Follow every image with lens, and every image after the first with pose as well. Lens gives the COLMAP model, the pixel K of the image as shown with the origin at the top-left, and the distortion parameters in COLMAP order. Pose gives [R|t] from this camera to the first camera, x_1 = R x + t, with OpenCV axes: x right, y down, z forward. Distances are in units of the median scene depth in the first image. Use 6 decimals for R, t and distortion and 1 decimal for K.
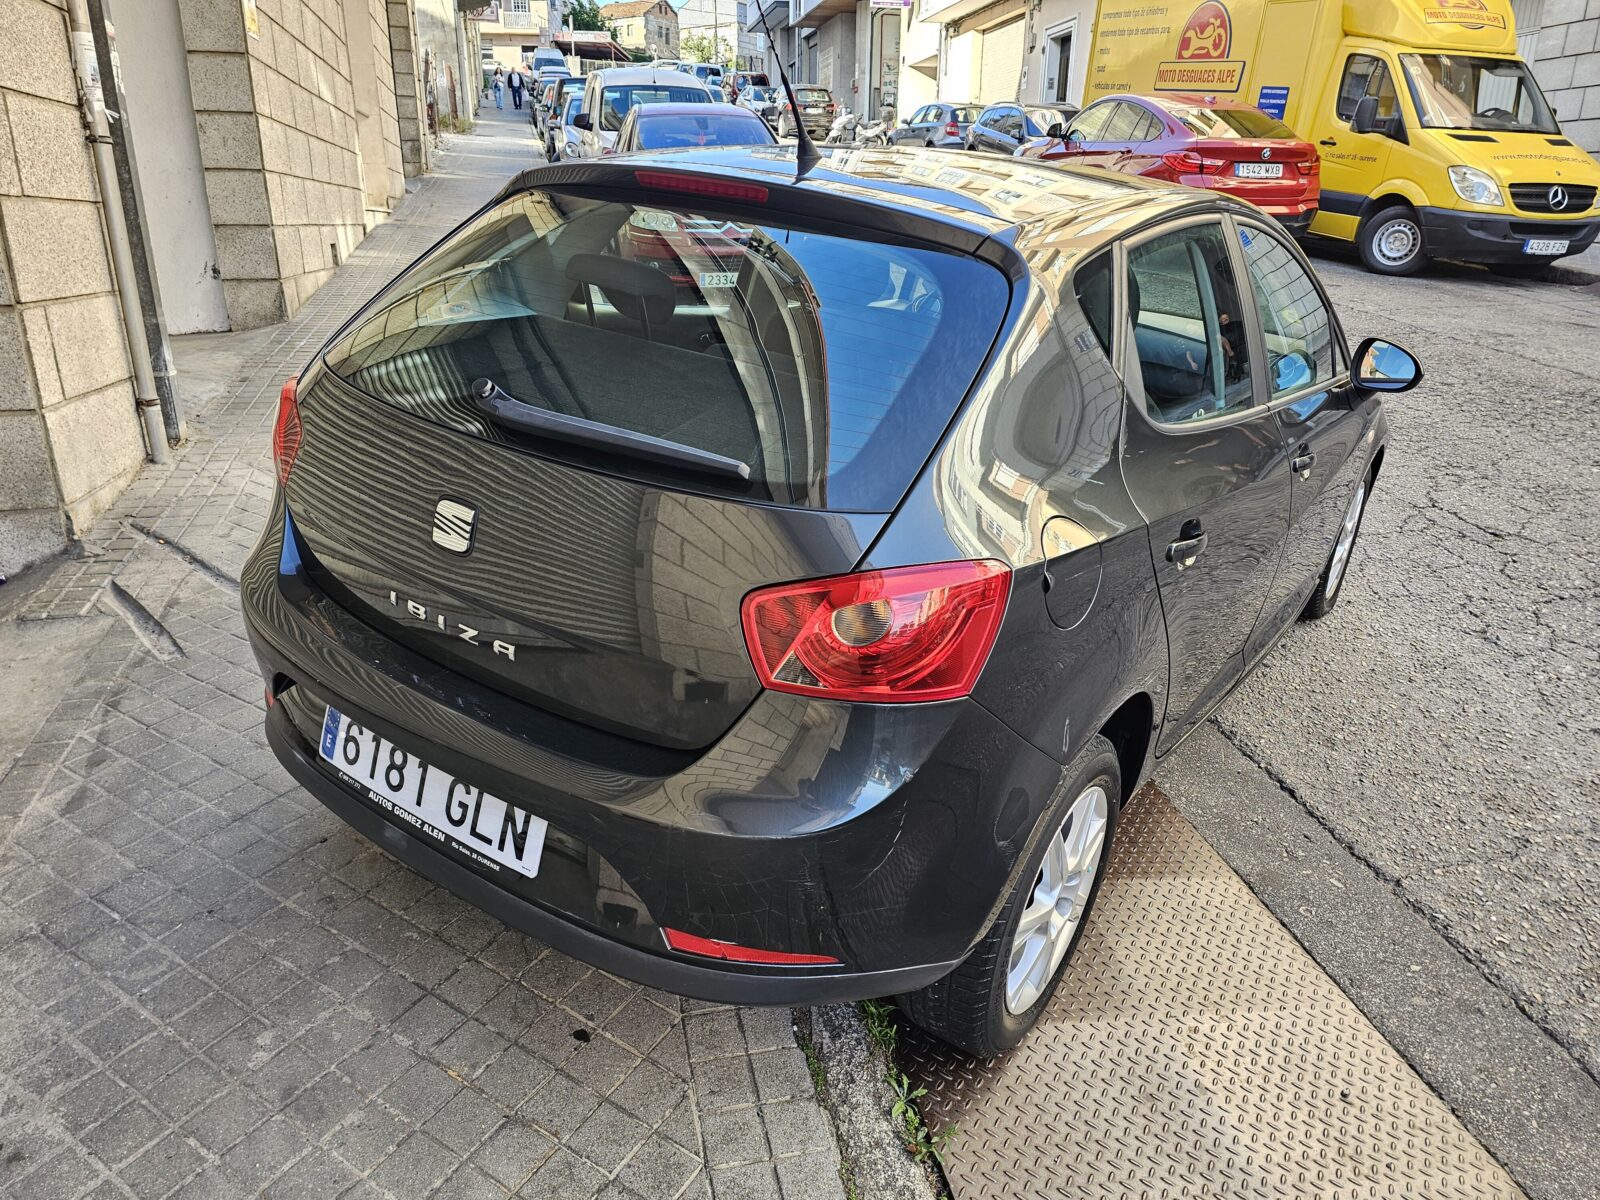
lens RADIAL K [[1077.5, 0, 806.1], [0, 1077.5, 599.9], [0, 0, 1]] dist [0.055363, -0.052016]
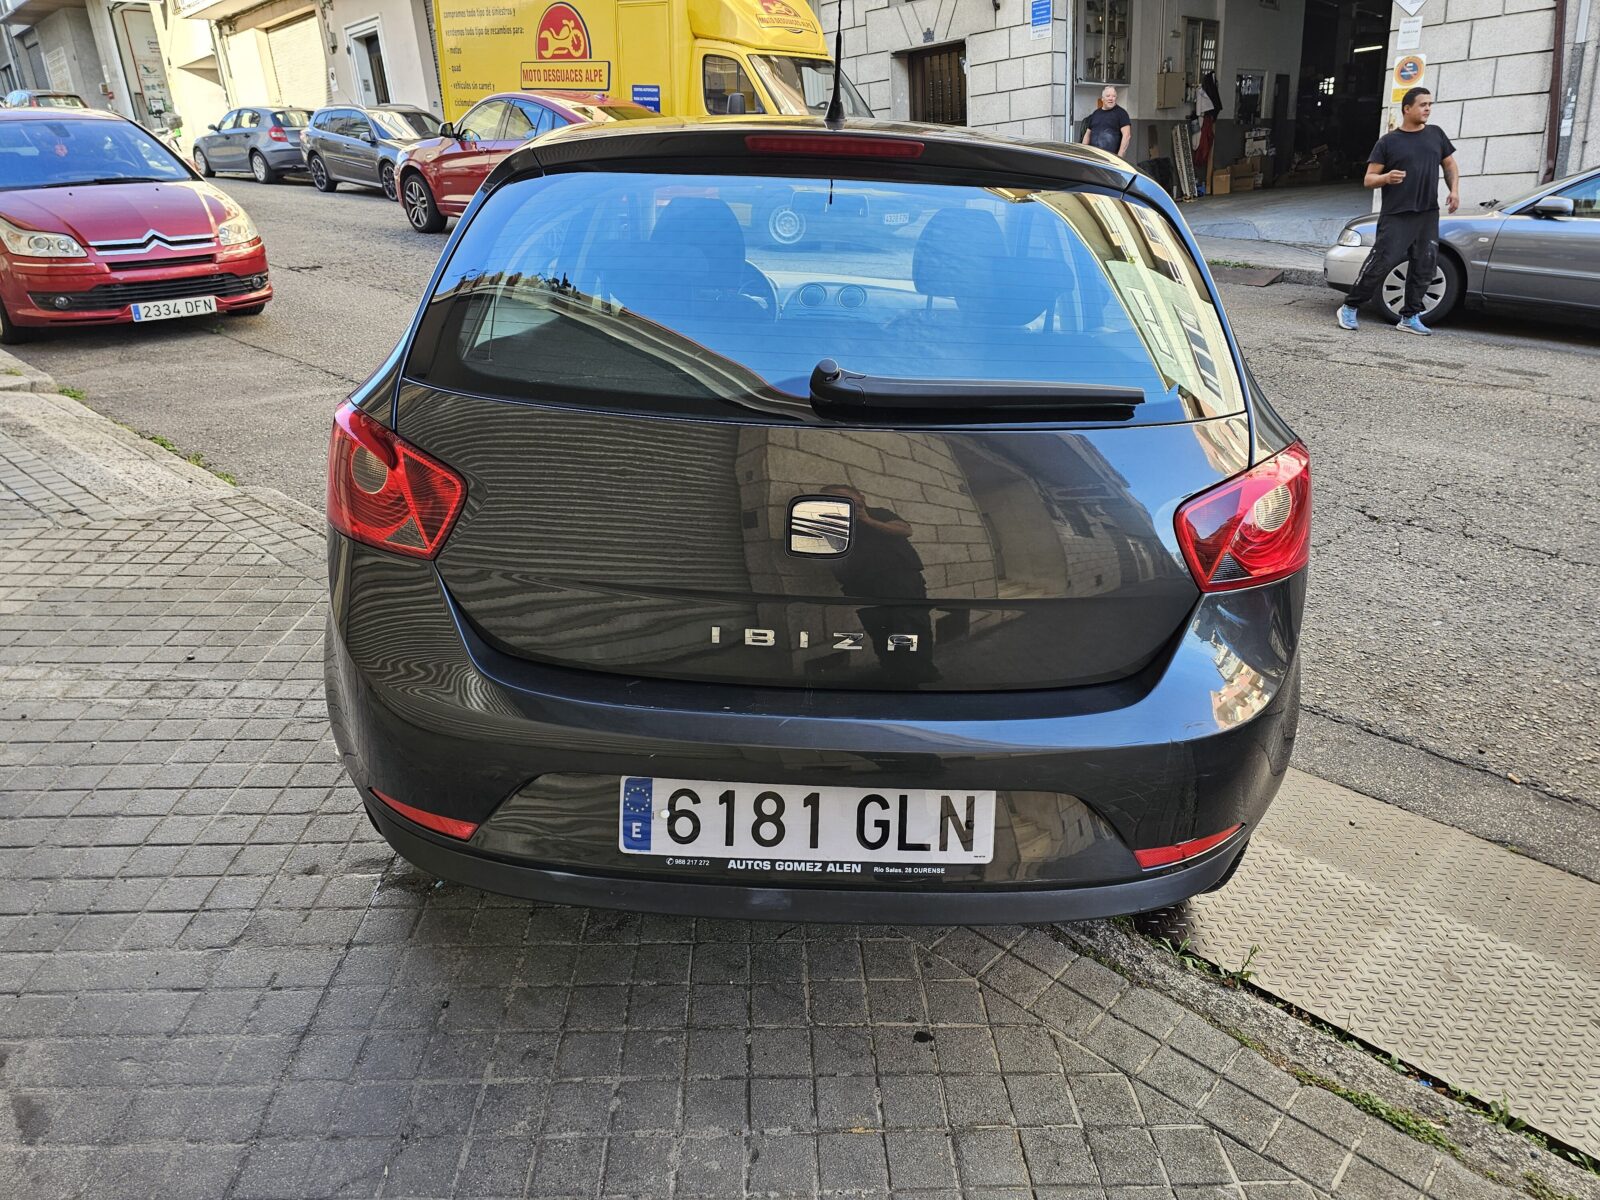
lens RADIAL K [[1077.5, 0, 805.3], [0, 1077.5, 595.0], [0, 0, 1]] dist [0.055363, -0.052016]
pose [[0.824795, -0.248433, 0.507932, -0.119266], [0.252182, 0.965640, 0.062800, -0.010792], [-0.506081, 0.076294, 0.859105, 0.035125]]
